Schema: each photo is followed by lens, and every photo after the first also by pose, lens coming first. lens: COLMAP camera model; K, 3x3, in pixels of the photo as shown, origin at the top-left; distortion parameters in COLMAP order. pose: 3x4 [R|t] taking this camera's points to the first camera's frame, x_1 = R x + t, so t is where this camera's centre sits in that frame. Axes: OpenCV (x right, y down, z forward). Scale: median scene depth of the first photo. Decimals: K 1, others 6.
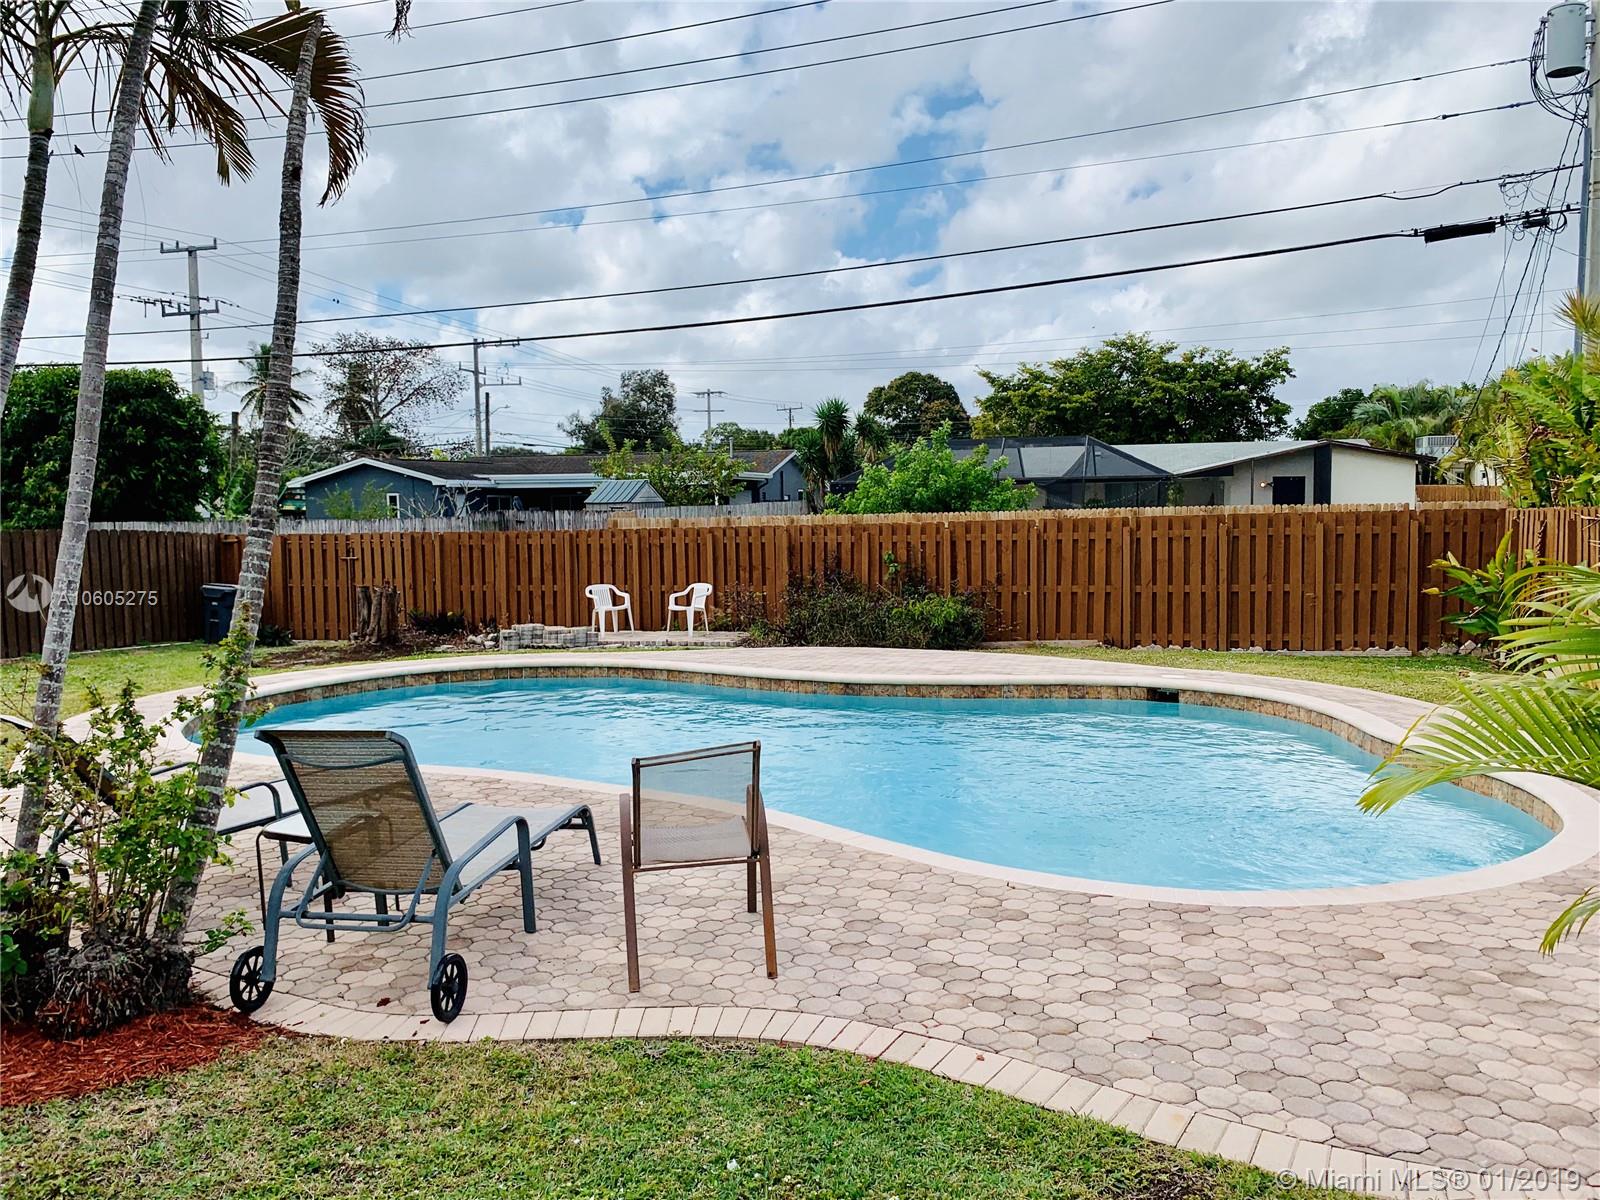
lens RADIAL K [[1210.4, 0, 800.0], [0, 1210.4, 600.0], [0, 0, 1]] dist [0.044149, -0.000776]
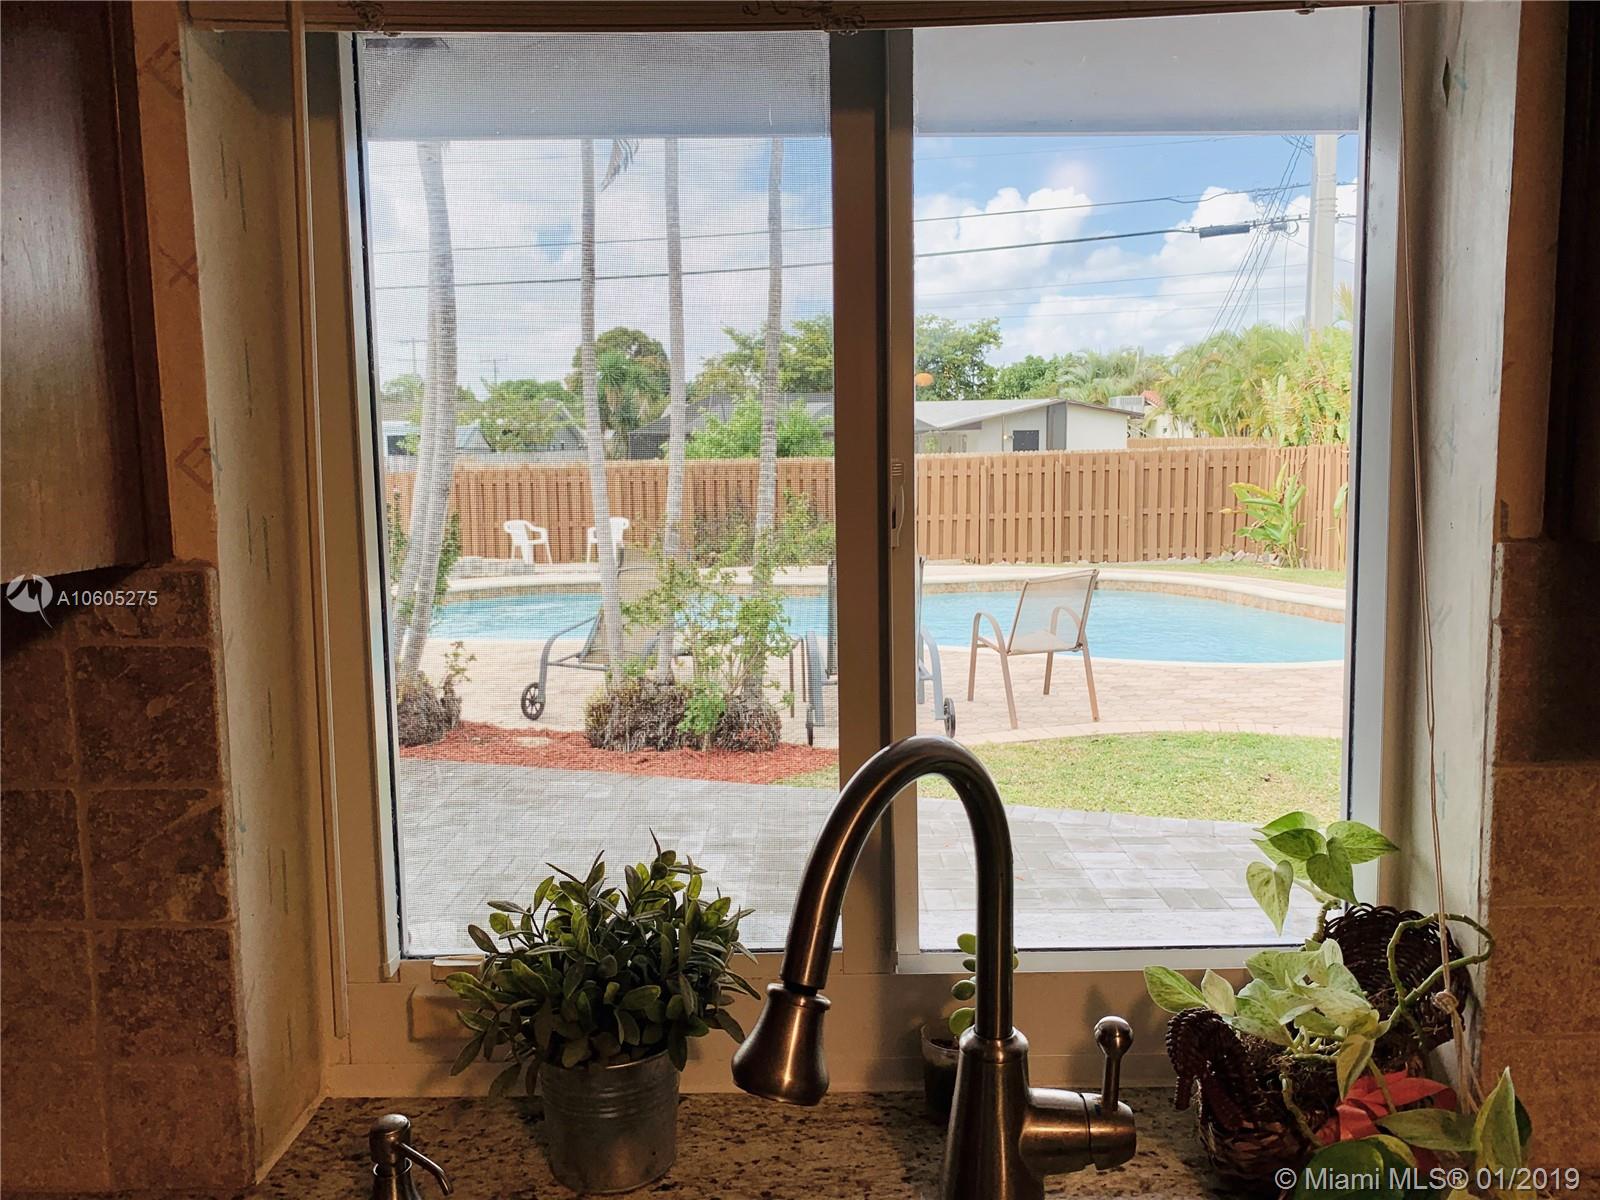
lens RADIAL K [[1210.6, 0, 800.0], [0, 1210.6, 600.0], [0, 0, 1]] dist [0.066314, -0.001602]
pose [[0.964879, -0.031455, 0.260806, -0.211671], [0.022434, 0.999045, 0.037494, 0.023407], [-0.261736, -0.030326, 0.964663, -0.114533]]
